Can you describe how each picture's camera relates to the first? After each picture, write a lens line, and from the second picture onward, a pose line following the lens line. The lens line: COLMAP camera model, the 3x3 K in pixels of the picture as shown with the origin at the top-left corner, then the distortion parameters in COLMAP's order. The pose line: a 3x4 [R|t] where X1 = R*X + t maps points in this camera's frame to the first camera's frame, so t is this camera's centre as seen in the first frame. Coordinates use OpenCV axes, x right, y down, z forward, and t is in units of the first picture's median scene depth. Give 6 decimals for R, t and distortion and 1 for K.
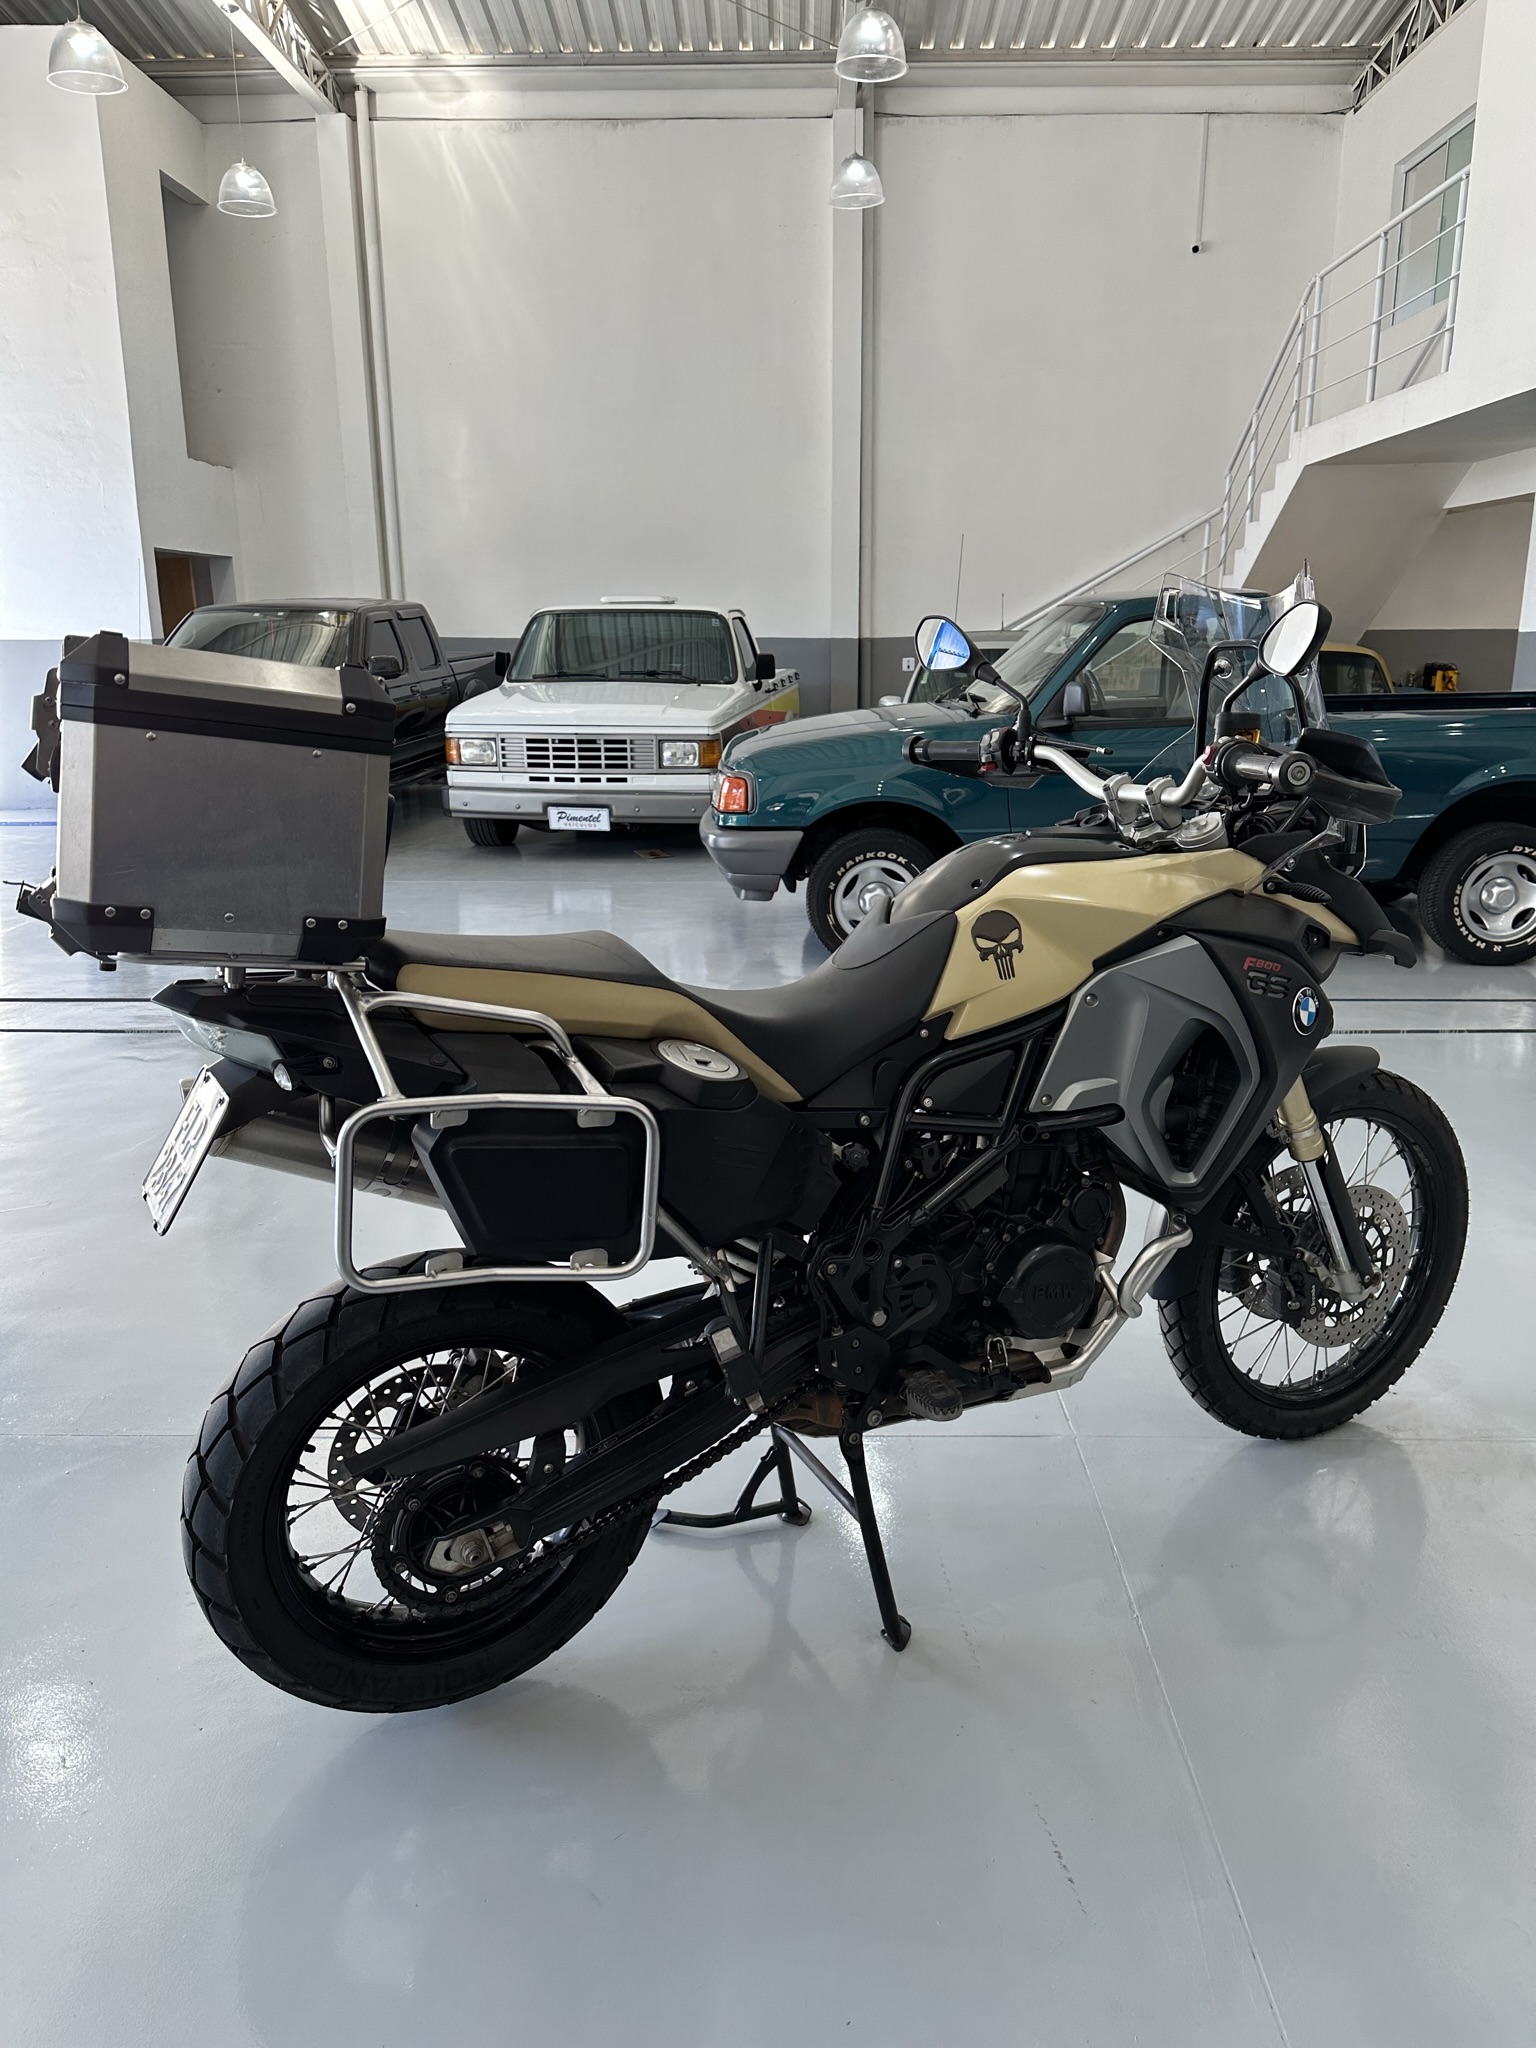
lens RADIAL K [[1457.4, 0, 768.0], [0, 1457.4, 1024.0], [0, 0, 1]] dist [-0.002421, -0.000902]
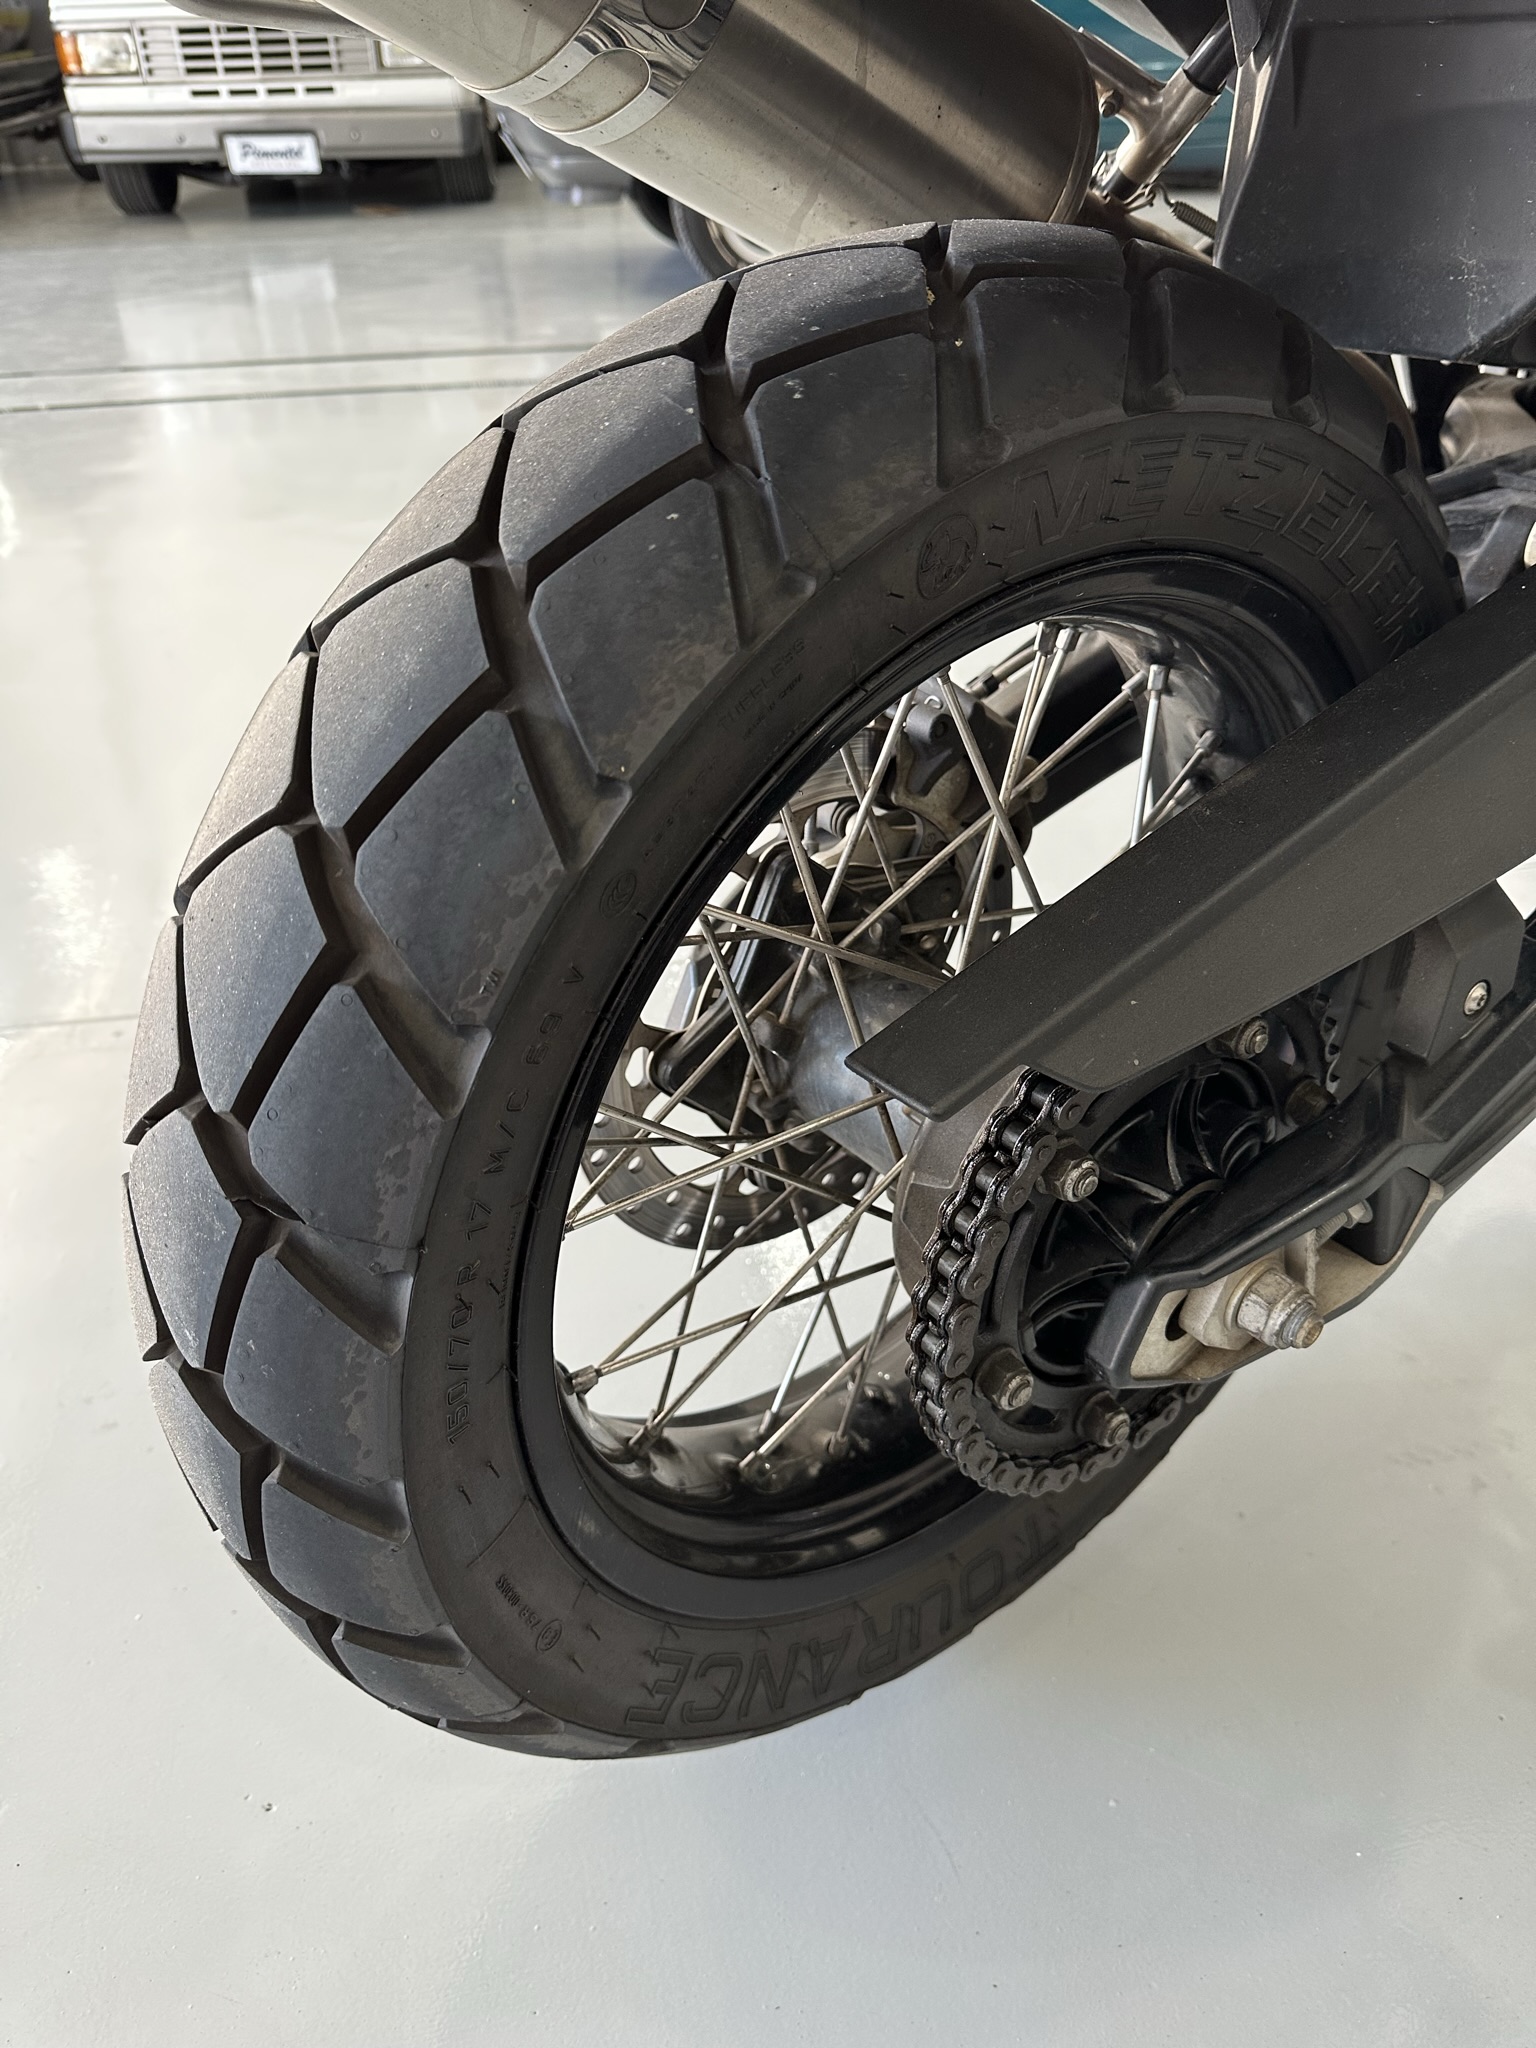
lens RADIAL K [[1424.5, 0, 768.0], [0, 1424.5, 1024.0], [0, 0, 1]] dist [0.055682, -0.066295]
pose [[0.977560, -0.115369, 0.176258, -0.065247], [0.051158, 0.941667, 0.332634, 0.041125], [-0.204352, -0.316153, 0.926438, 0.149316]]
